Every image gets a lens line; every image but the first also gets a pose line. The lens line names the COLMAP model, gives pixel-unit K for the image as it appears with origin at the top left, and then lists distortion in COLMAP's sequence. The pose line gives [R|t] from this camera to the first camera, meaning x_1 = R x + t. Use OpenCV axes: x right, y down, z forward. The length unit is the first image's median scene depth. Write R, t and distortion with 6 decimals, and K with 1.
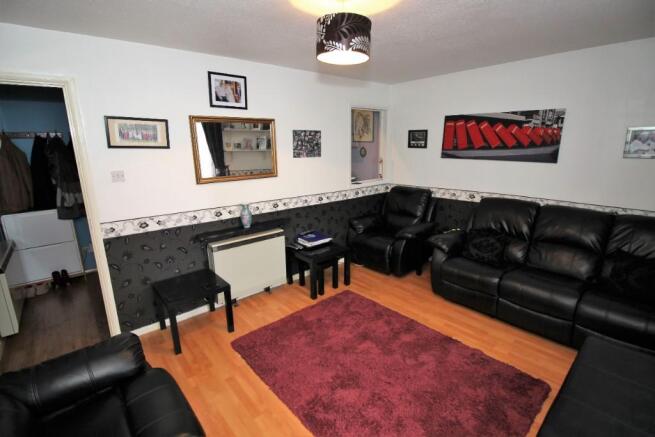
lens RADIAL K [[322.8, 0, 331.2], [0, 322.8, 218.3], [0, 0, 1]] dist [0.001362, -0.010577]
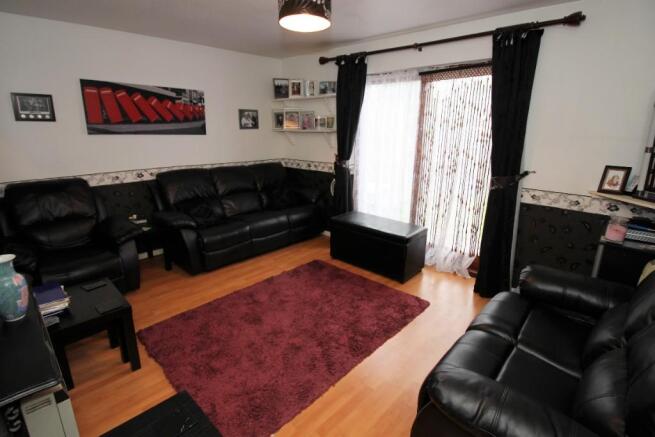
lens RADIAL K [[322.8, 0, 331.2], [0, 322.8, 217.8], [0, 0, 1]] dist [0.001362, -0.010577]
pose [[-0.109804, -0.261758, 0.958867, -0.616092], [0.217267, 0.935050, 0.280137, -0.107780], [-0.969917, 0.239090, -0.045801, 0.620250]]
